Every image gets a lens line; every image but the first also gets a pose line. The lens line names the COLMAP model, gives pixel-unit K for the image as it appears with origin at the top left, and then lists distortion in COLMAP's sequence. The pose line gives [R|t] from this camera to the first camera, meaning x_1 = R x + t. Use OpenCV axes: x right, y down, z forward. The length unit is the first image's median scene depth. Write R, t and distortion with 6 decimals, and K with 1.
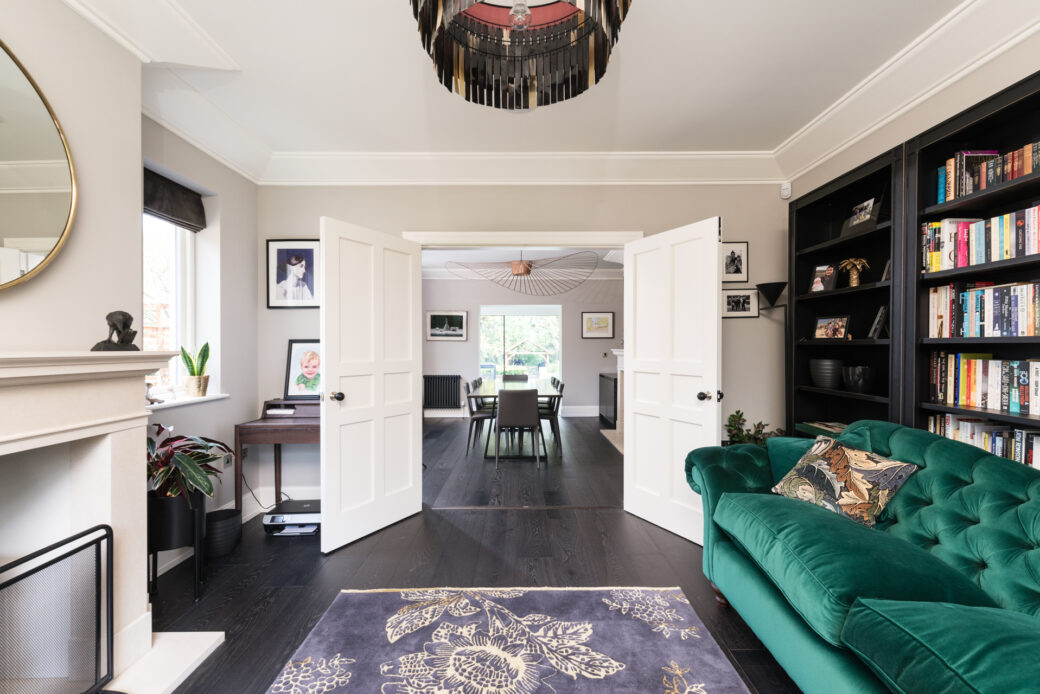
lens RADIAL K [[449.0, 0, 520.8], [0, 449.0, 348.1], [0, 0, 1]] dist [0.000001, 0.000000]
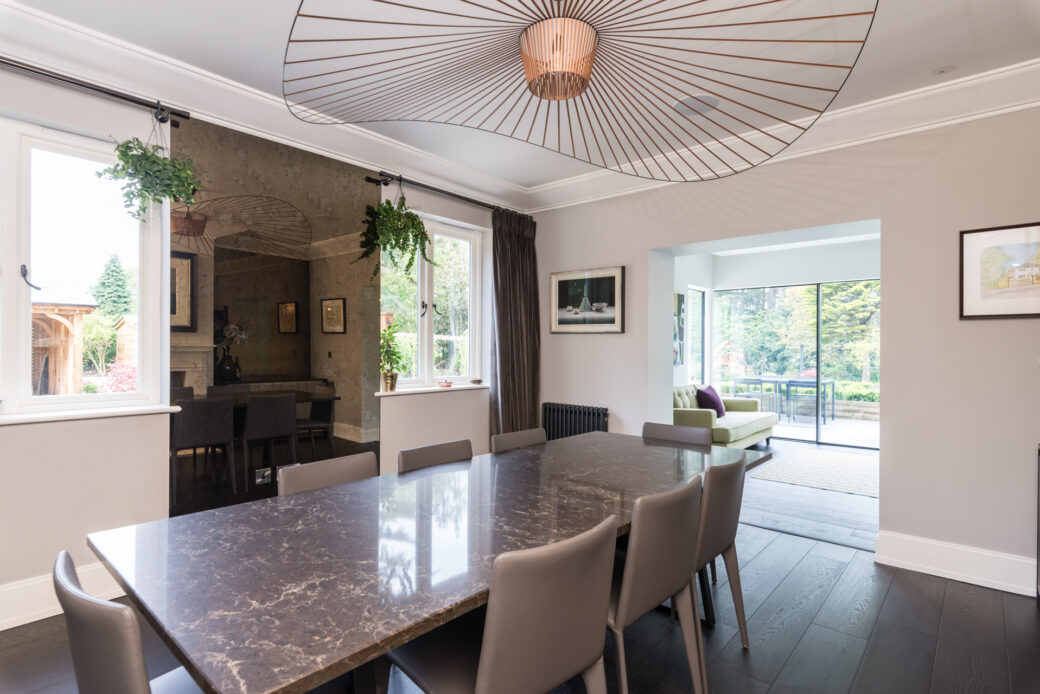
lens RADIAL K [[534.8, 0, 521.9], [0, 534.8, 345.1], [0, 0, 1]] dist [-0.002905, -0.000343]
pose [[0.752105, 0.002368, -0.659039, 0.149709], [-0.006785, 0.999968, -0.004151, -0.001429], [0.659008, 0.007594, 0.752097, 0.541333]]
